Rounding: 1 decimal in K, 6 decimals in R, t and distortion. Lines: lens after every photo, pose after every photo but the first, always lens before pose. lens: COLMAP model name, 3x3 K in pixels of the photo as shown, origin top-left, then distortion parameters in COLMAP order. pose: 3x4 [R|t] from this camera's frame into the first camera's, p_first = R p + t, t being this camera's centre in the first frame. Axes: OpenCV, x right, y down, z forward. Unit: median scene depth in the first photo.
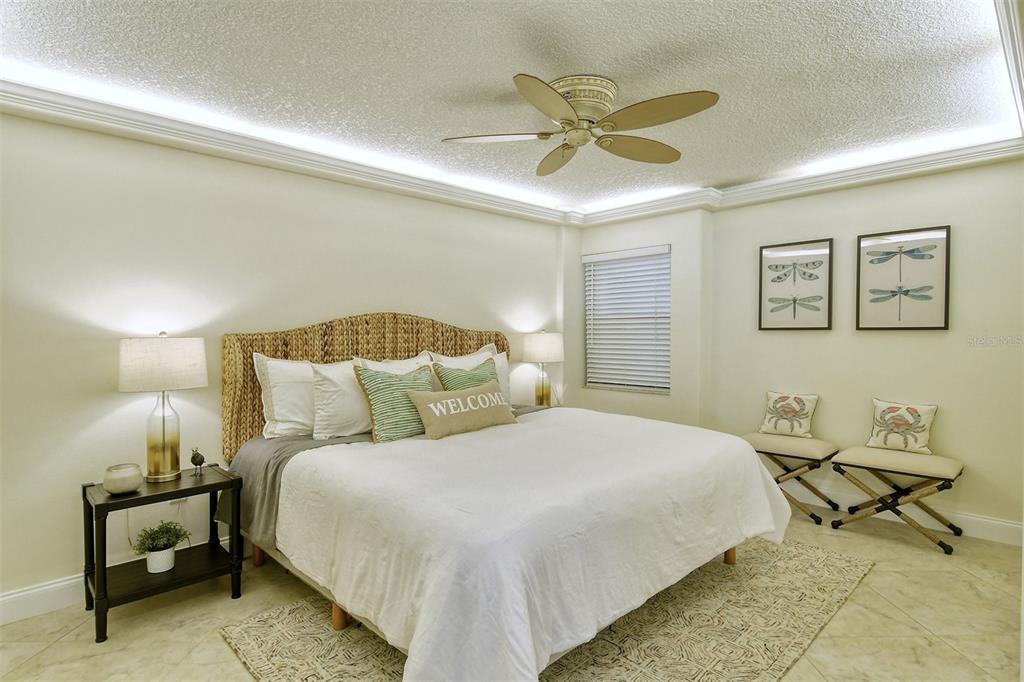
lens RADIAL K [[540.8, 0, 513.6], [0, 540.8, 336.9], [0, 0, 1]] dist [-0.026091, -0.001175]
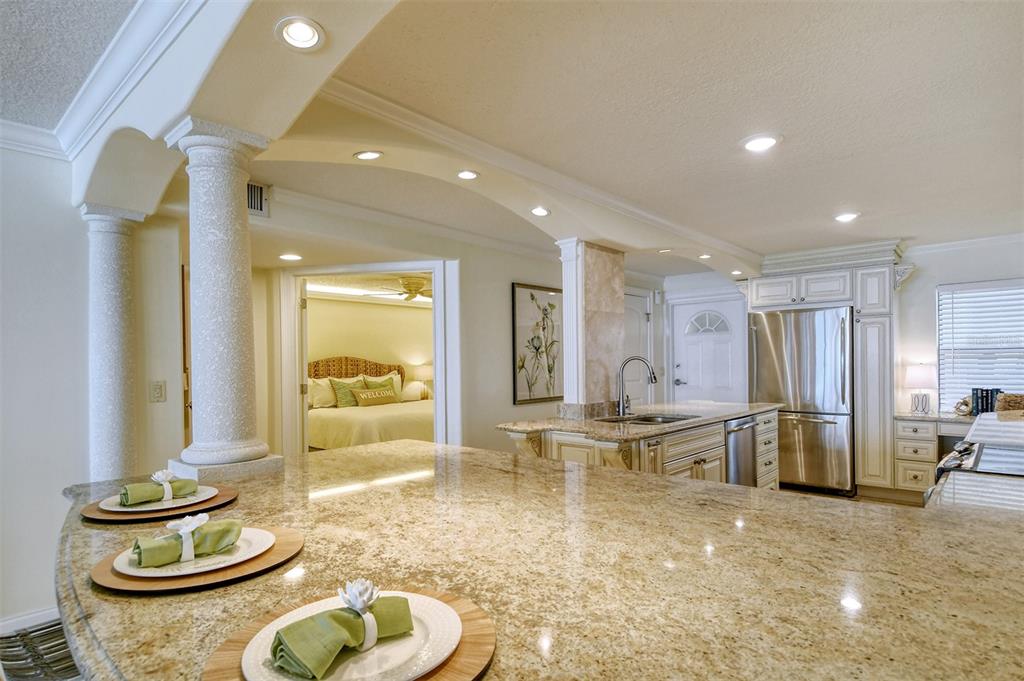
lens RADIAL K [[540.8, 0, 521.7], [0, 540.8, 363.7], [0, 0, 1]] dist [-0.026091, -0.001175]
pose [[0.996087, -0.011518, 0.087627, 0.303136], [0.012761, 0.999826, -0.013641, 0.023480], [-0.087455, 0.014706, 0.996060, -1.270693]]
